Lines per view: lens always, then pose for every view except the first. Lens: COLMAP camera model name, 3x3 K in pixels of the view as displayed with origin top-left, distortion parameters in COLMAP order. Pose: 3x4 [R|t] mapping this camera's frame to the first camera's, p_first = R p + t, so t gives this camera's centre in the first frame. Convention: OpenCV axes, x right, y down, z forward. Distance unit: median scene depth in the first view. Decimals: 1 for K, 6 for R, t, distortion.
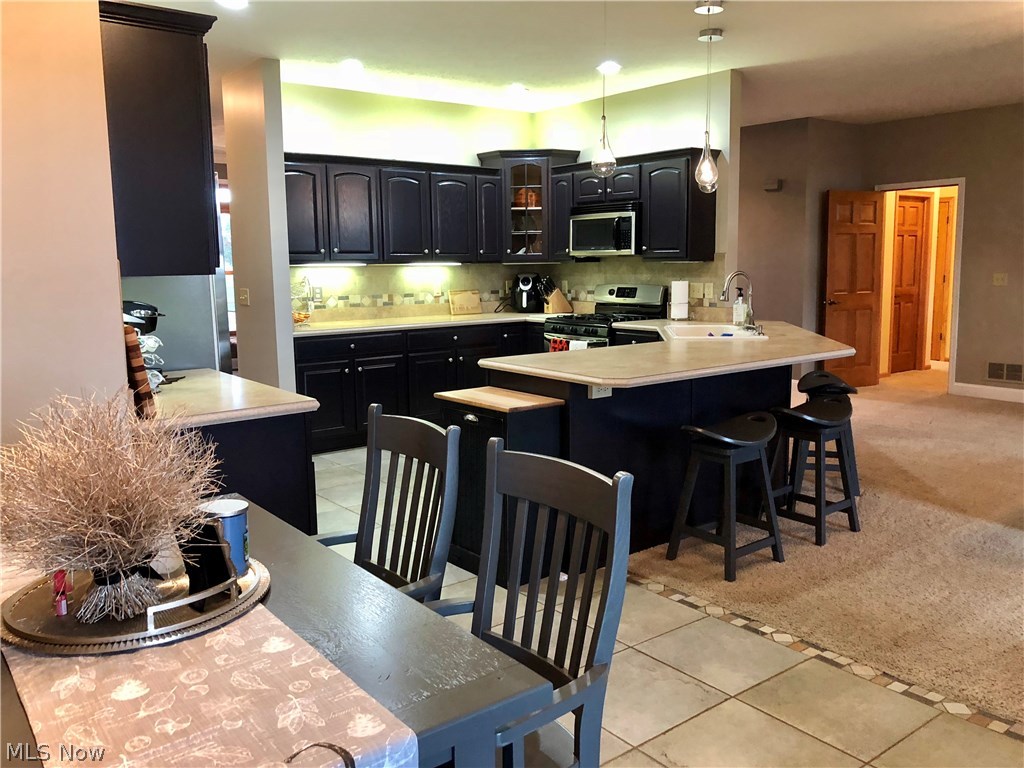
lens RADIAL K [[845.1, 0, 513.2], [0, 845.1, 385.0], [0, 0, 1]] dist [0.027668, -0.033746]
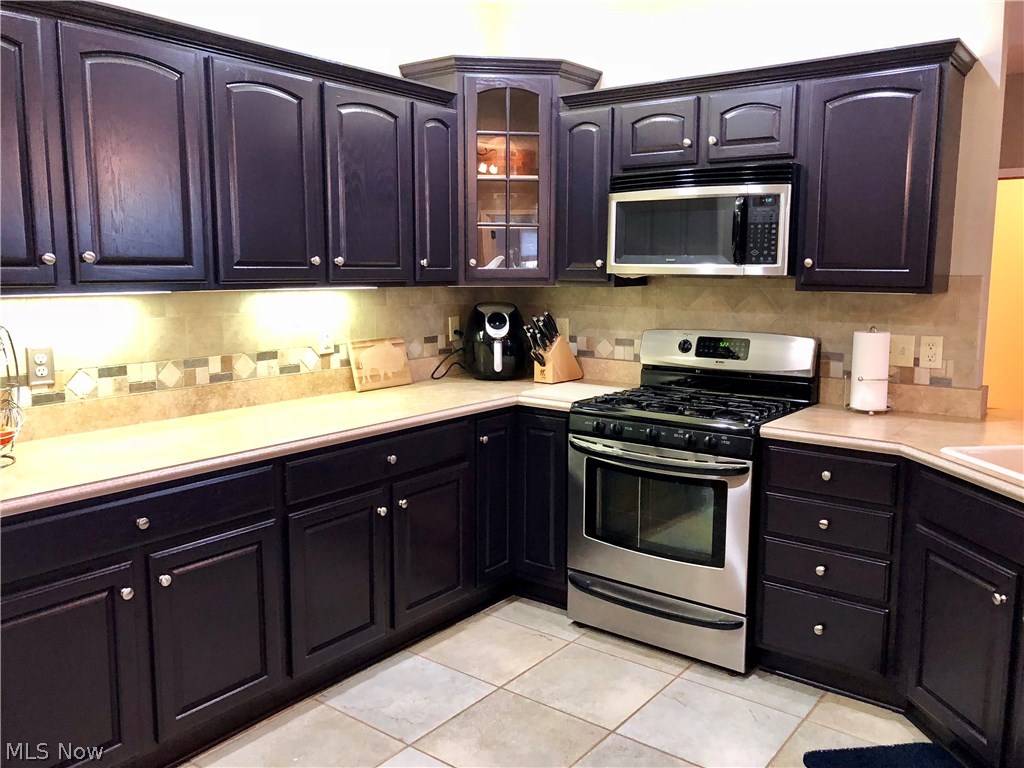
lens RADIAL K [[845.1, 0, 512.3], [0, 845.1, 377.0], [0, 0, 1]] dist [0.027668, -0.033746]
pose [[0.969567, -0.018635, 0.244115, -0.108999], [0.021434, 0.999731, -0.008814, -0.089120], [-0.243885, 0.013778, 0.969706, 0.534250]]
